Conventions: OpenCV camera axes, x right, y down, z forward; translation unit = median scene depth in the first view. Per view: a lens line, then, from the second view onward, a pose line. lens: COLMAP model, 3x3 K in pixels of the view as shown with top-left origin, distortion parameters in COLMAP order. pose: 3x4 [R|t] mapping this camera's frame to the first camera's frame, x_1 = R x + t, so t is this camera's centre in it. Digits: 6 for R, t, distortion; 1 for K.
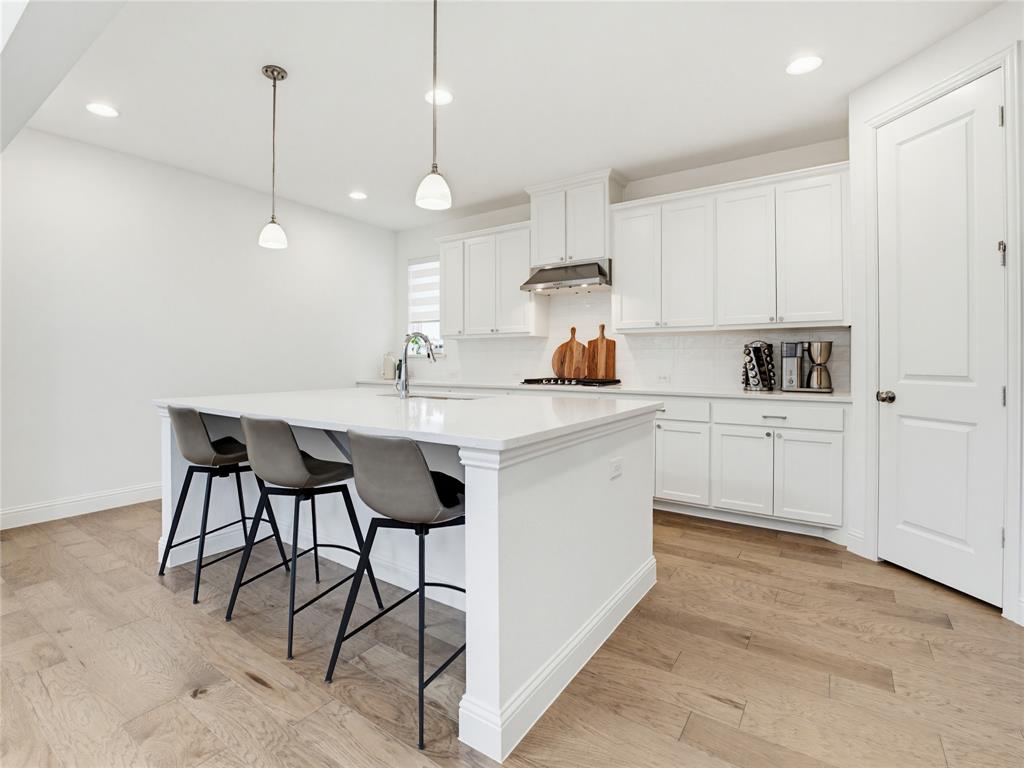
lens RADIAL K [[489.9, 0, 471.8], [0, 489.9, 358.5], [0, 0, 1]] dist [-0.019095, -0.000098]
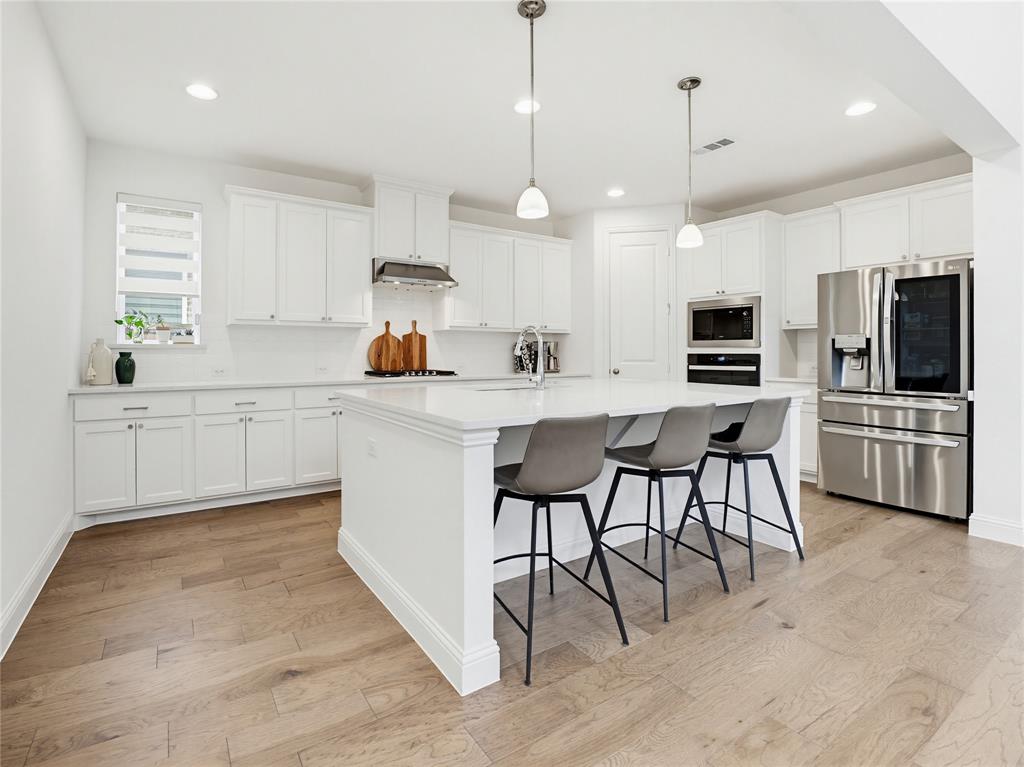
lens RADIAL K [[489.9, 0, 471.8], [0, 489.9, 358.0], [0, 0, 1]] dist [-0.019095, -0.000098]
pose [[0.358951, -0.013823, 0.933254, -0.809152], [-0.006247, 0.999832, 0.017212, -0.005106], [-0.933335, -0.012008, 0.358805, 0.532354]]
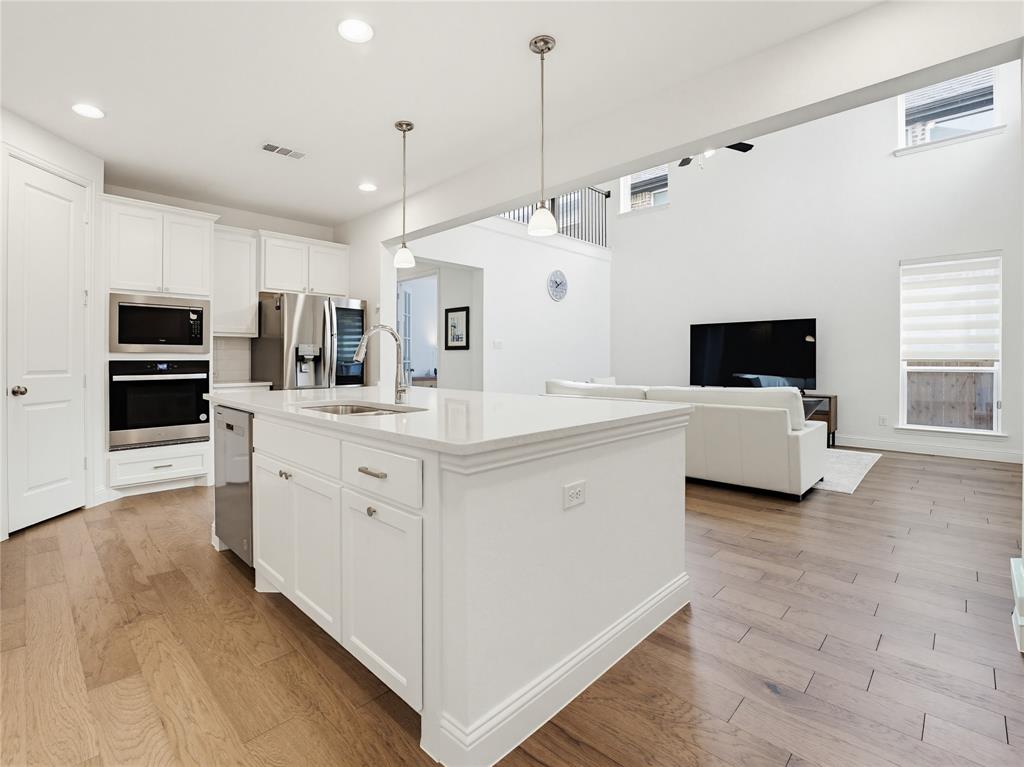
lens RADIAL K [[489.9, 0, 471.8], [0, 489.9, 358.0], [0, 0, 1]] dist [-0.019095, -0.000098]
pose [[-0.988003, -0.002886, 0.154407, -0.274321], [-0.003914, 0.999972, -0.006350, -0.000262], [-0.154384, -0.006878, -0.987987, 1.286956]]
